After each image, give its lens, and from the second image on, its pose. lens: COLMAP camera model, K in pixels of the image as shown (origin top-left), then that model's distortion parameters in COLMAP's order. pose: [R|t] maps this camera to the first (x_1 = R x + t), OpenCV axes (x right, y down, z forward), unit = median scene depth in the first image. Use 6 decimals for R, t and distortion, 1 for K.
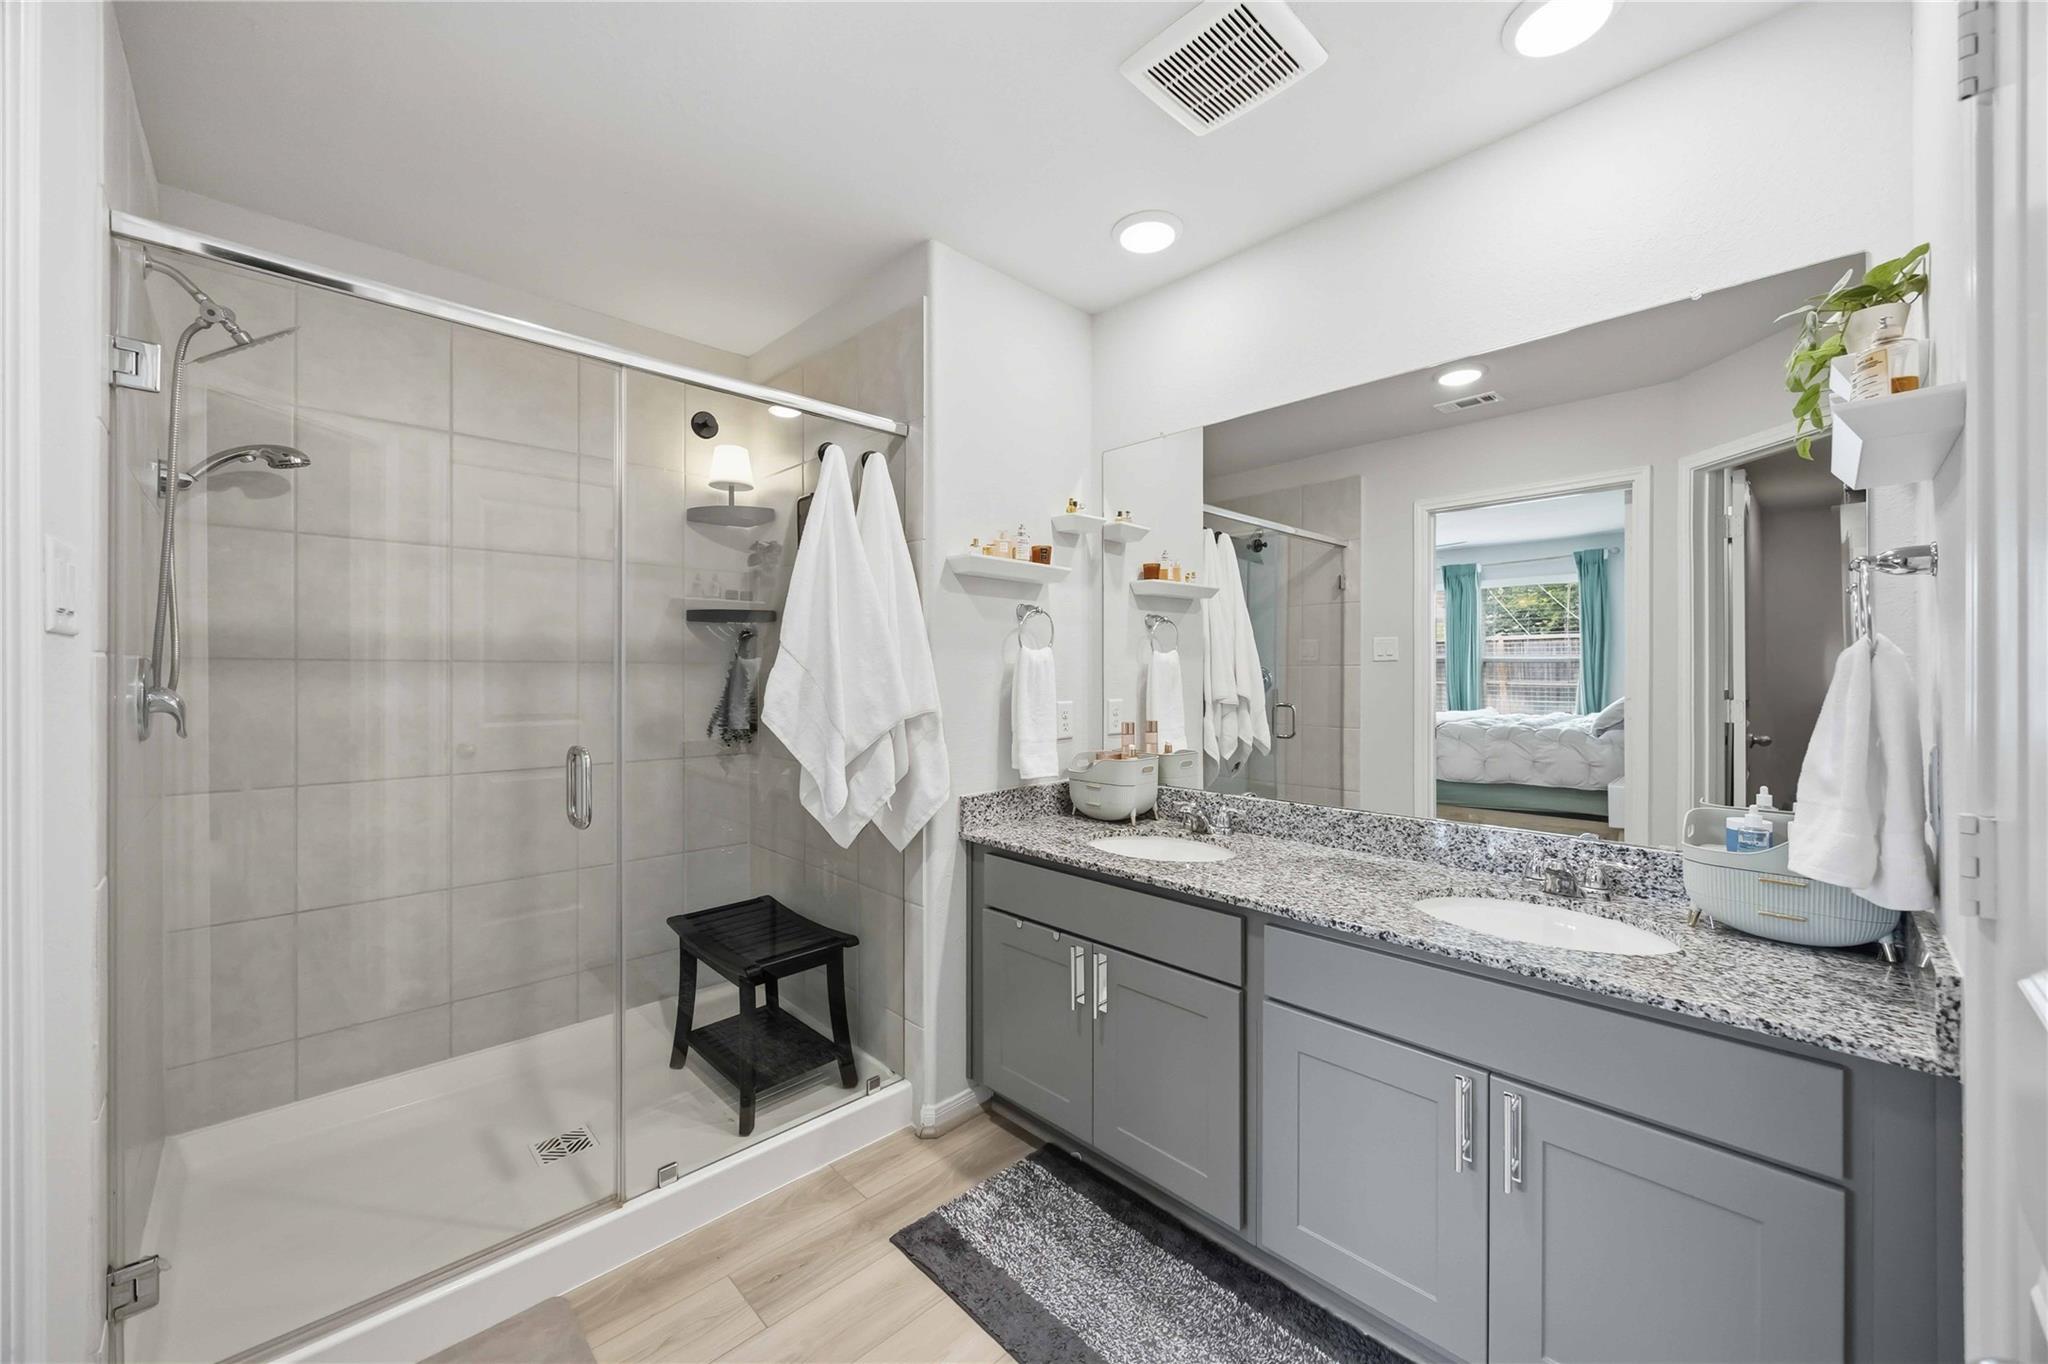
lens RADIAL K [[779.6, 0, 1020.1], [0, 779.6, 677.2], [0, 0, 1]] dist [-0.001543, -0.000263]
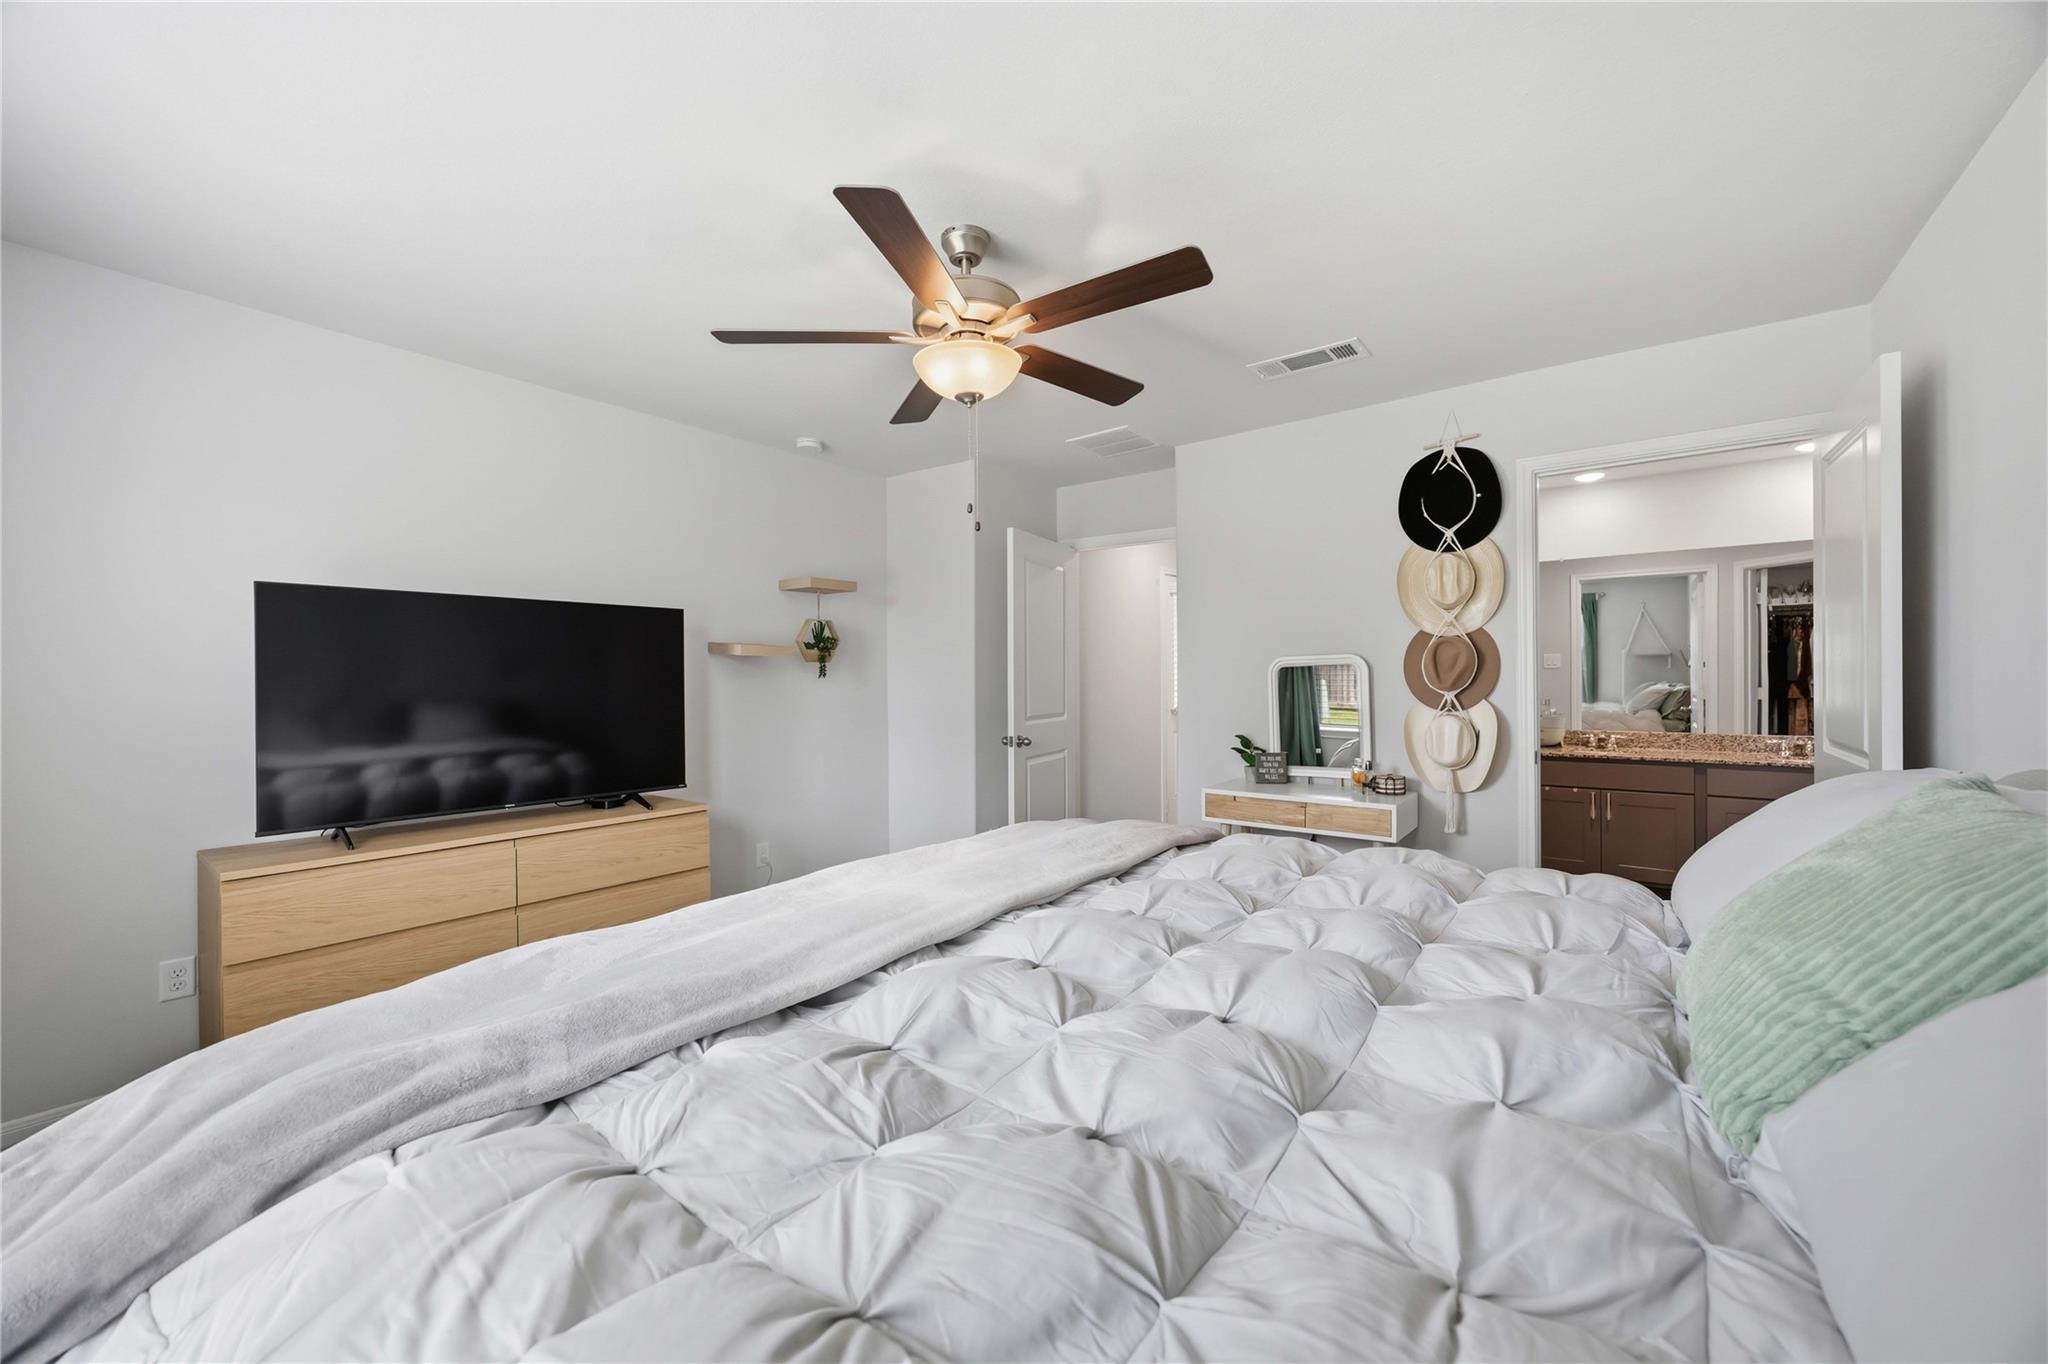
lens RADIAL K [[779.6, 0, 1015.9], [0, 779.6, 681.0], [0, 0, 1]] dist [-0.001543, -0.000263]
pose [[0.988022, -0.004401, 0.154249, -1.936887], [0.004887, 0.999984, -0.002770, 0.013525], [-0.154234, 0.003491, 0.988028, -0.996228]]
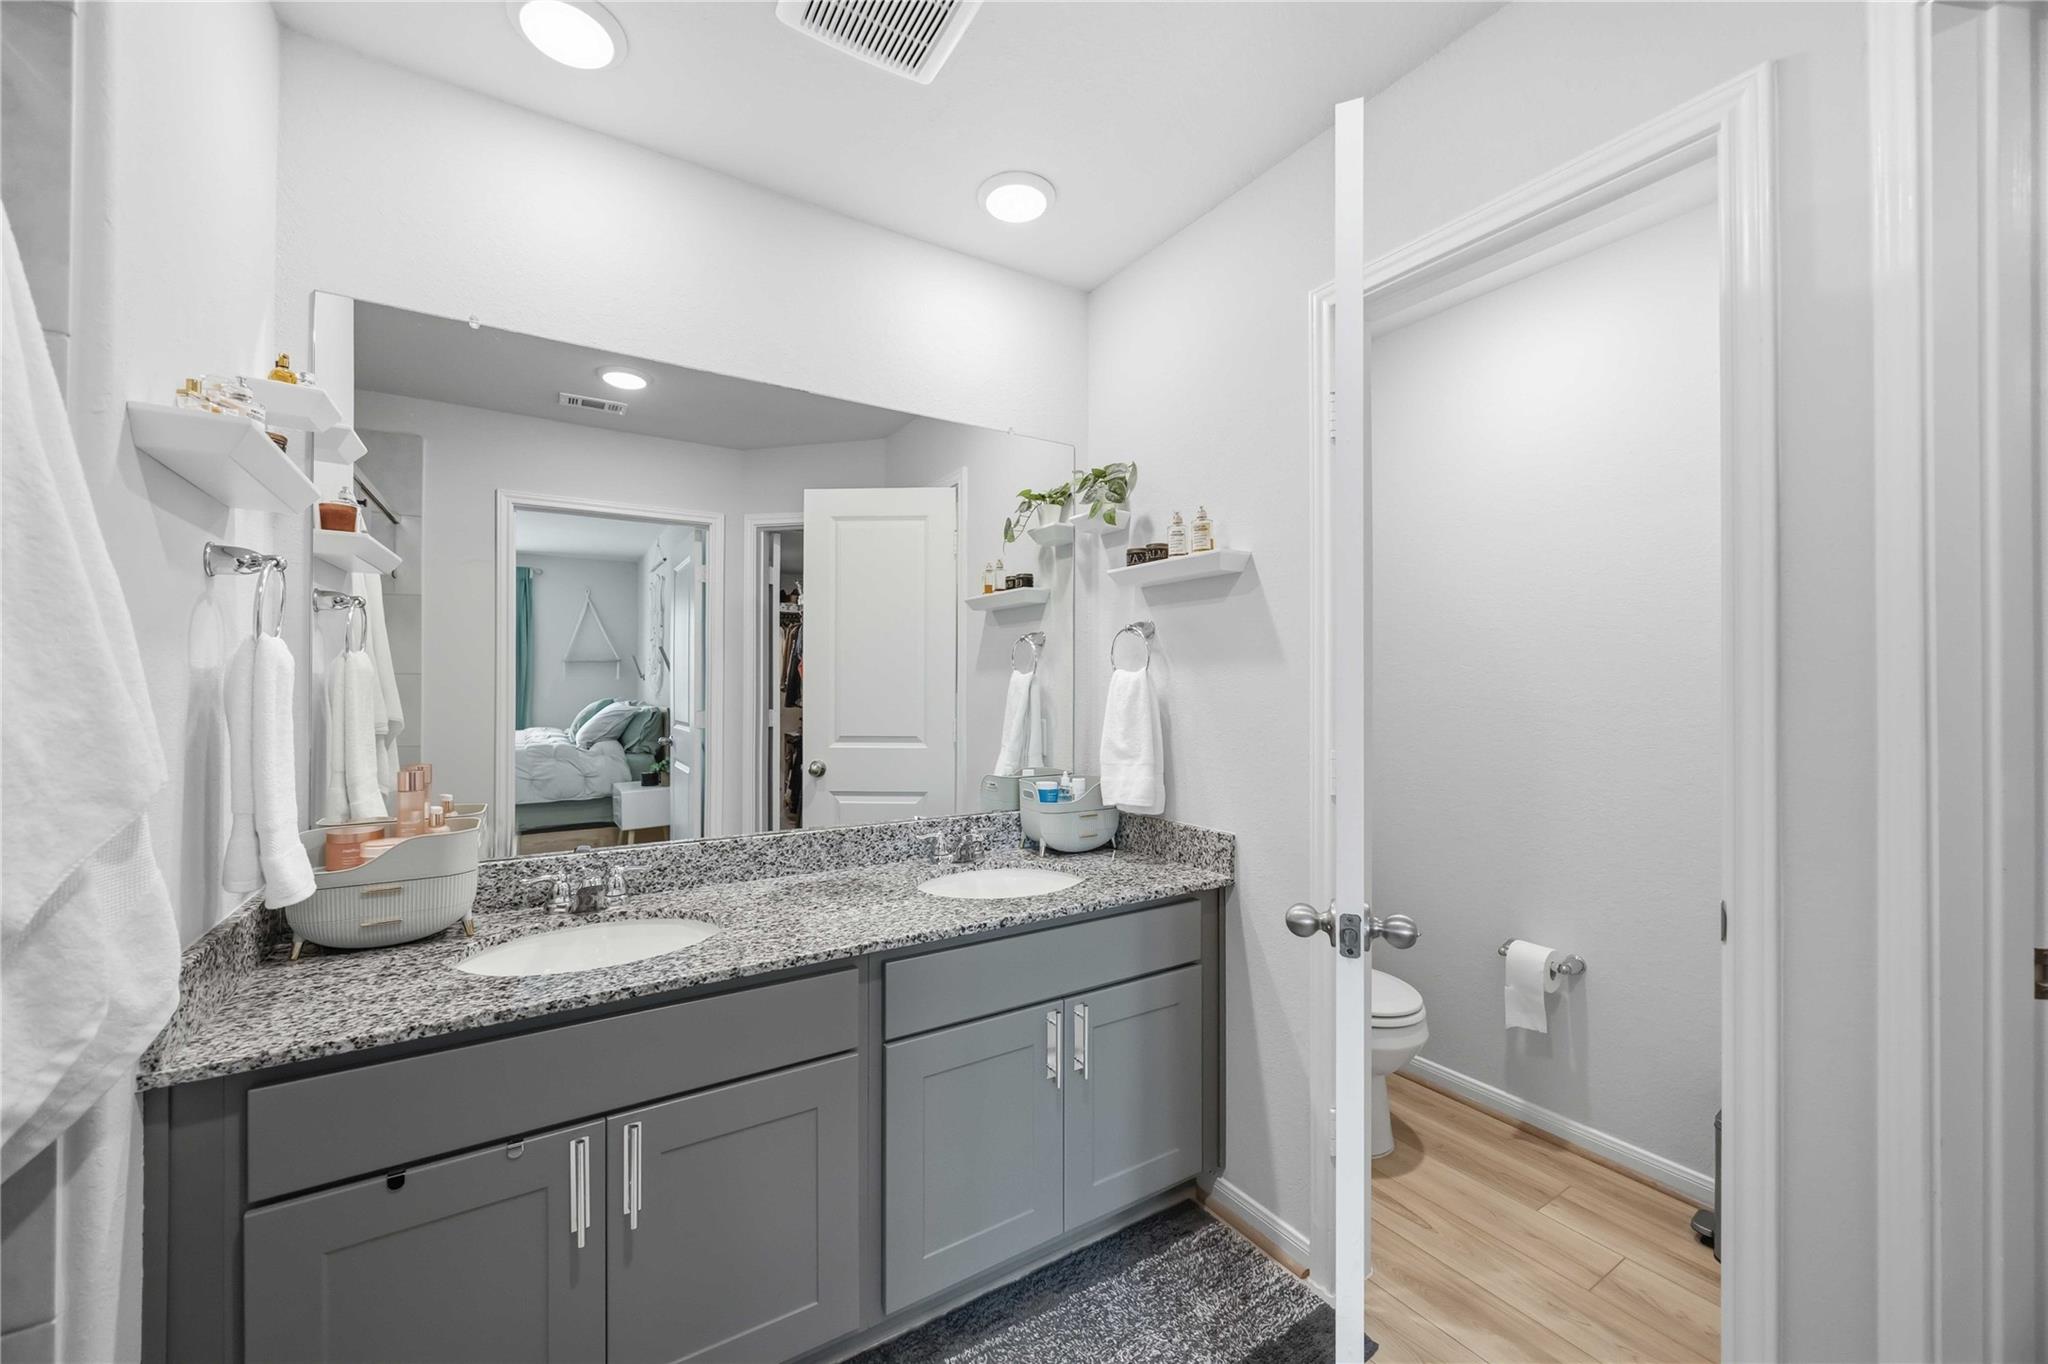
lens RADIAL K [[779.6, 0, 1022.5], [0, 779.6, 688.7], [0, 0, 1]] dist [-0.001543, -0.000263]
pose [[0.196158, 0.000979, 0.980572, -0.447594], [0.004564, 0.999988, -0.001912, -0.001731], [-0.980562, 0.004850, 0.196152, 0.537255]]
